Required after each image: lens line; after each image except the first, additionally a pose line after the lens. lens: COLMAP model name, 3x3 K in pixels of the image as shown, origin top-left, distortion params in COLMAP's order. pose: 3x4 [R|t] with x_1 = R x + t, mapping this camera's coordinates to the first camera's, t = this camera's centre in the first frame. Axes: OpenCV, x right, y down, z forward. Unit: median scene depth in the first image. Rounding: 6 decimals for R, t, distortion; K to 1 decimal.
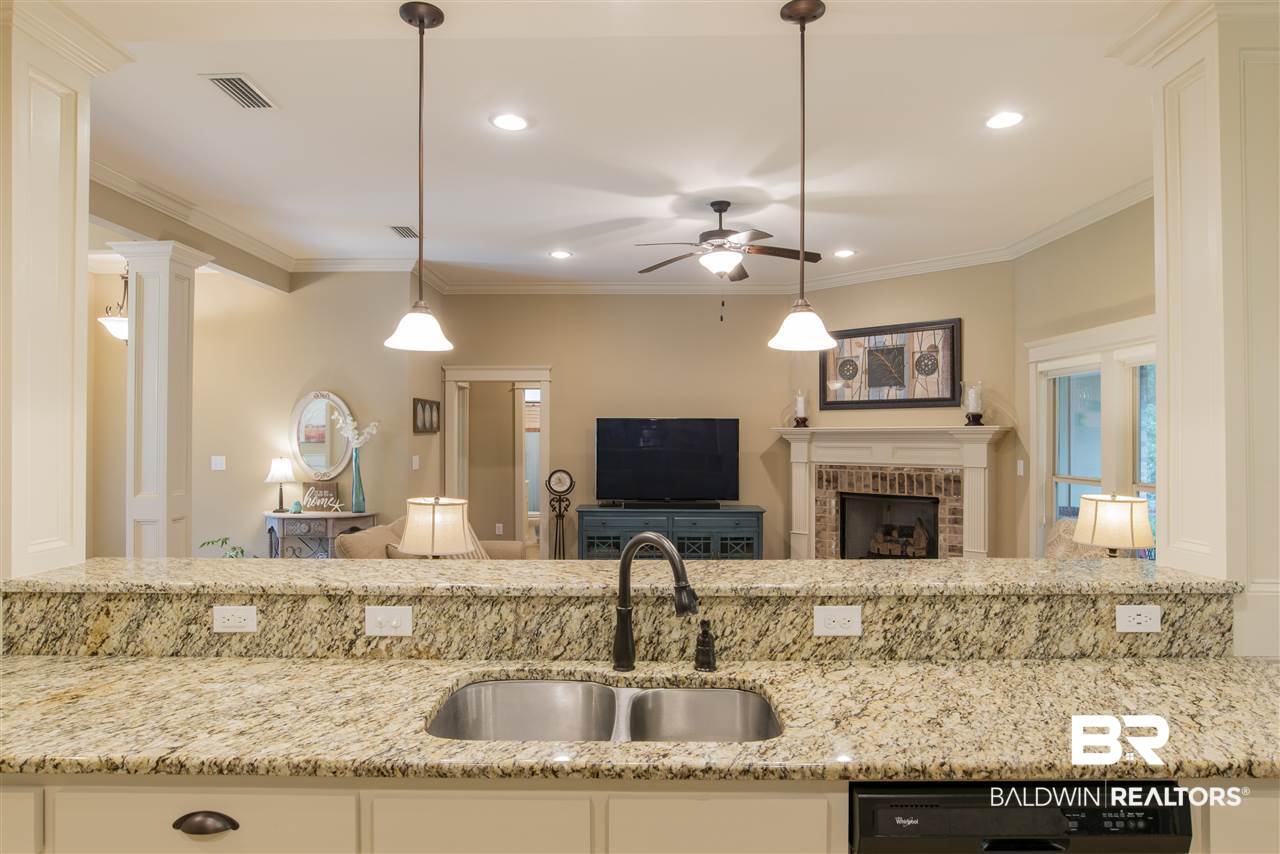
lens RADIAL K [[754.7, 0, 633.7], [0, 754.7, 435.3], [0, 0, 1]] dist [-0.048689, 0.029661]
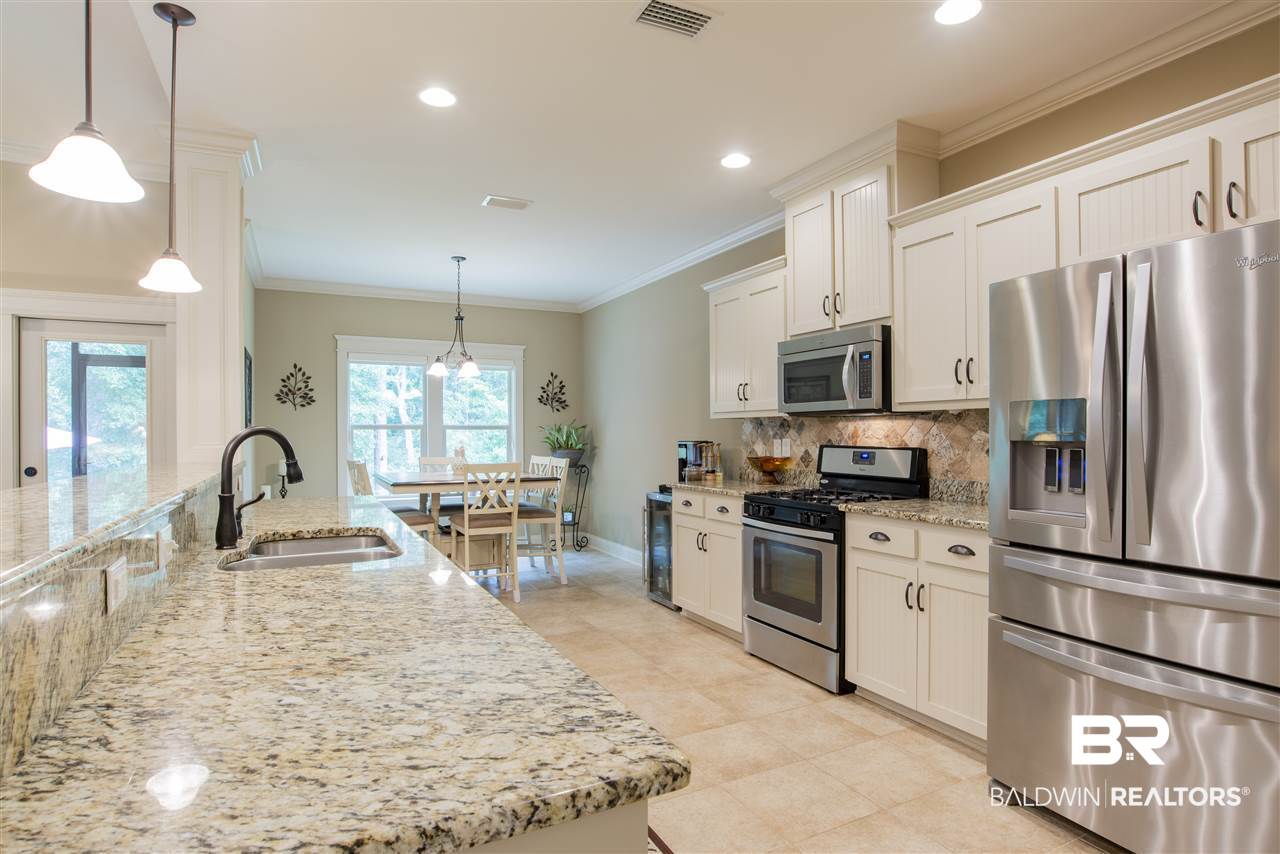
lens RADIAL K [[680.3, 0, 638.0], [0, 680.3, 436.1], [0, 0, 1]] dist [-0.020982, 0.001200]
pose [[-0.457868, -0.001200, 0.889019, -1.178070], [0.005665, 0.999975, 0.004267, 0.132498], [-0.889002, 0.006990, -0.457850, 0.876232]]
